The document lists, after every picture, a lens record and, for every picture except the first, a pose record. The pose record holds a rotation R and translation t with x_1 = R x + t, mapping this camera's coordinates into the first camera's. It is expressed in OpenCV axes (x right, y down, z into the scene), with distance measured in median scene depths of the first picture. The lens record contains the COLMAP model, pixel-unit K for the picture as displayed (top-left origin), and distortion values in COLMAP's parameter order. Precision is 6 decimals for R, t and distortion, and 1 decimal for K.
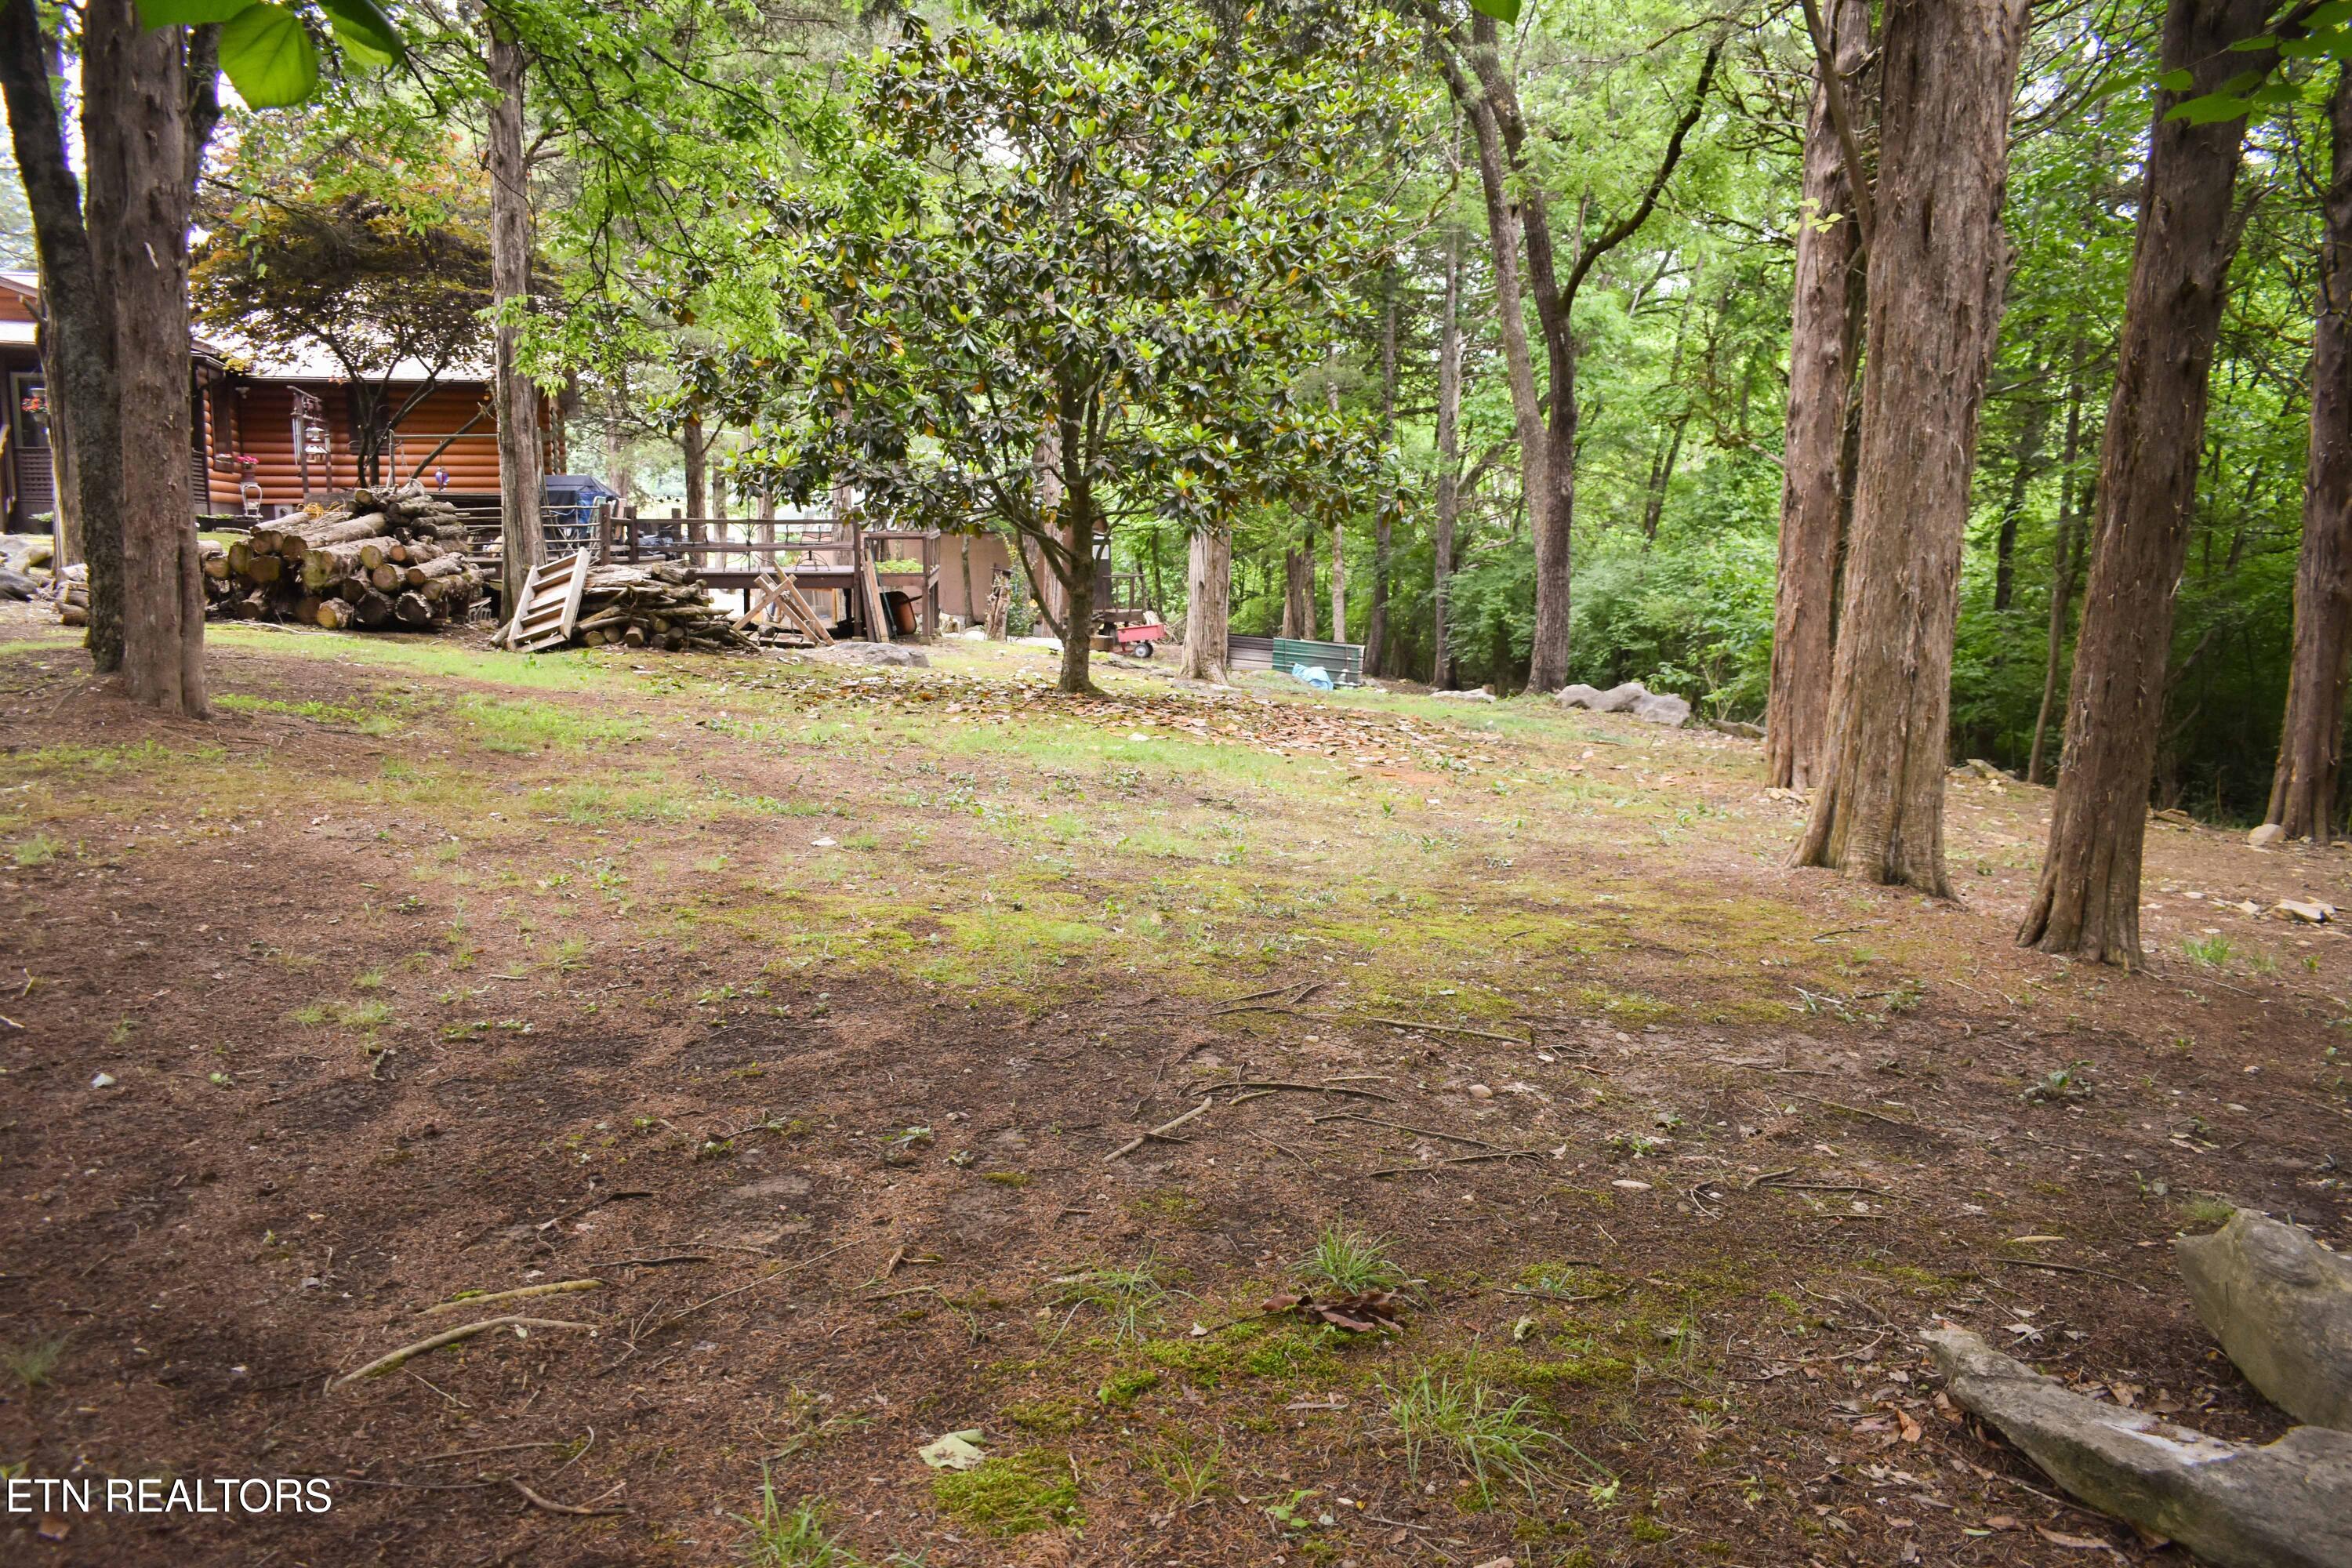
lens RADIAL K [[1807.0, 0, 1179.9], [0, 1807.0, 785.2], [0, 0, 1]] dist [-0.013952, 0.004292]
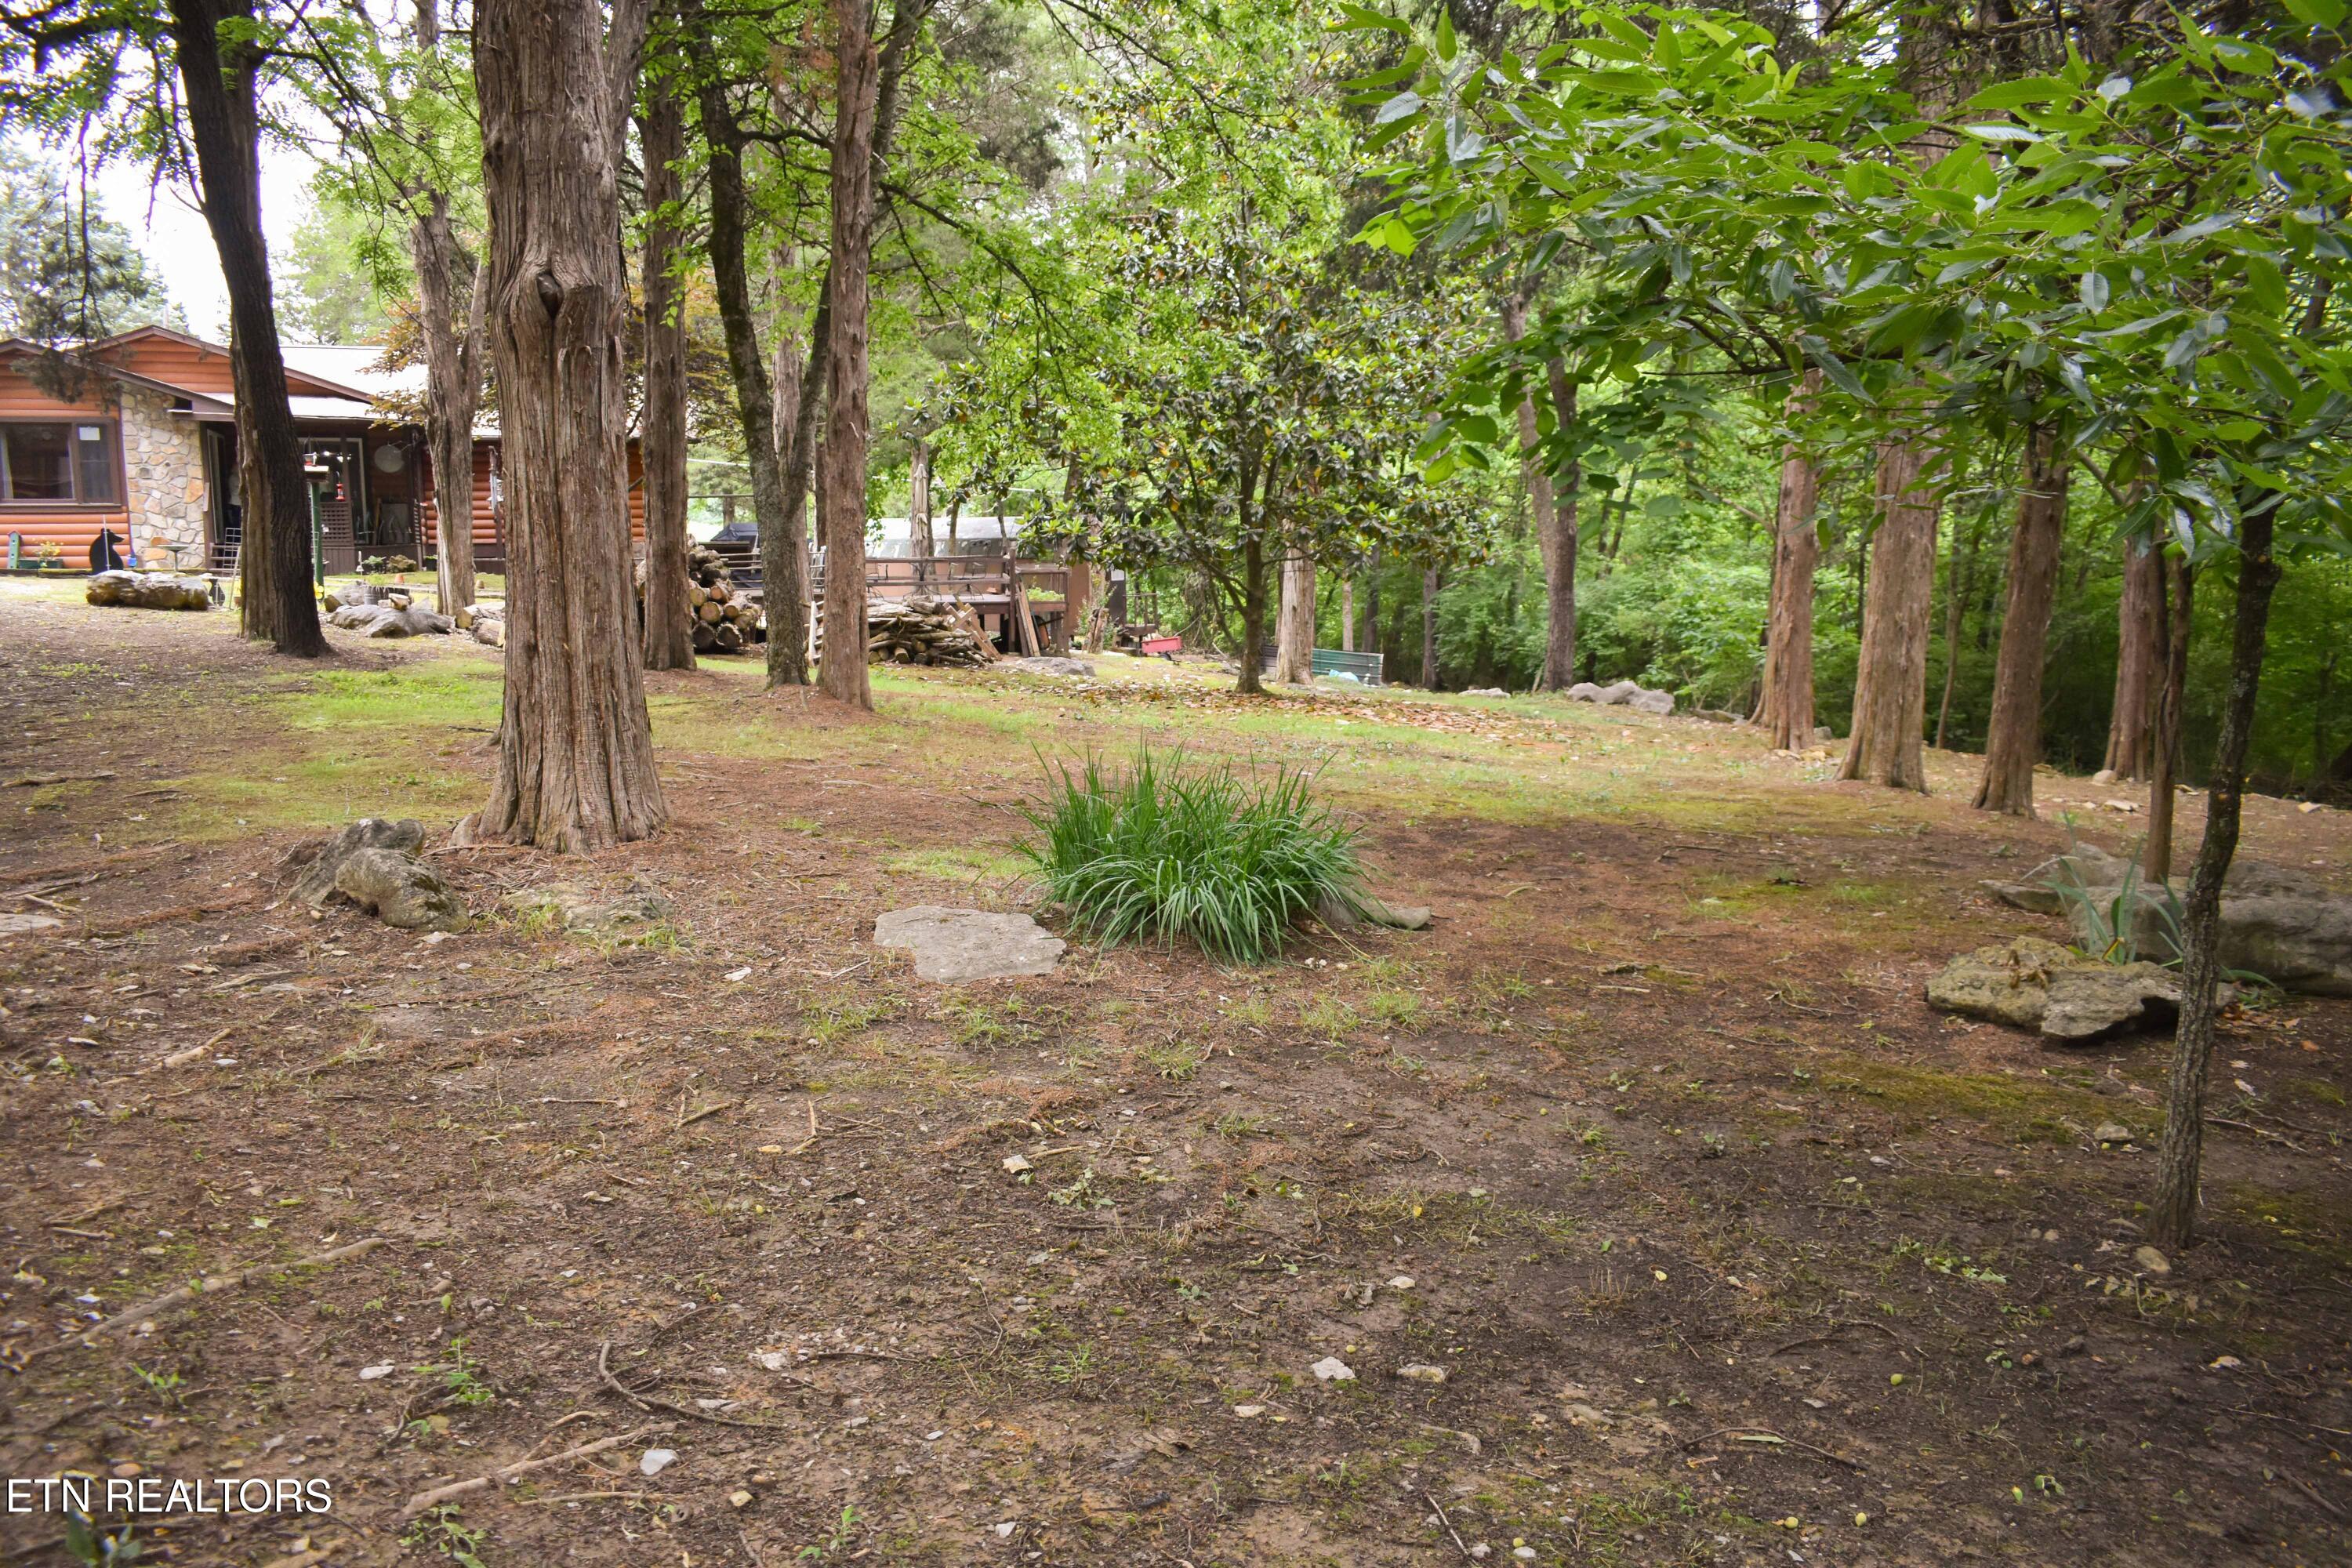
lens RADIAL K [[1807.0, 0, 1175.4], [0, 1807.0, 788.4], [0, 0, 1]] dist [-0.013952, 0.004292]
pose [[0.998031, -0.016855, 0.060421, -0.180164], [0.016999, 0.999854, -0.001865, 0.019763], [-0.060381, 0.002888, 0.998171, -0.314262]]
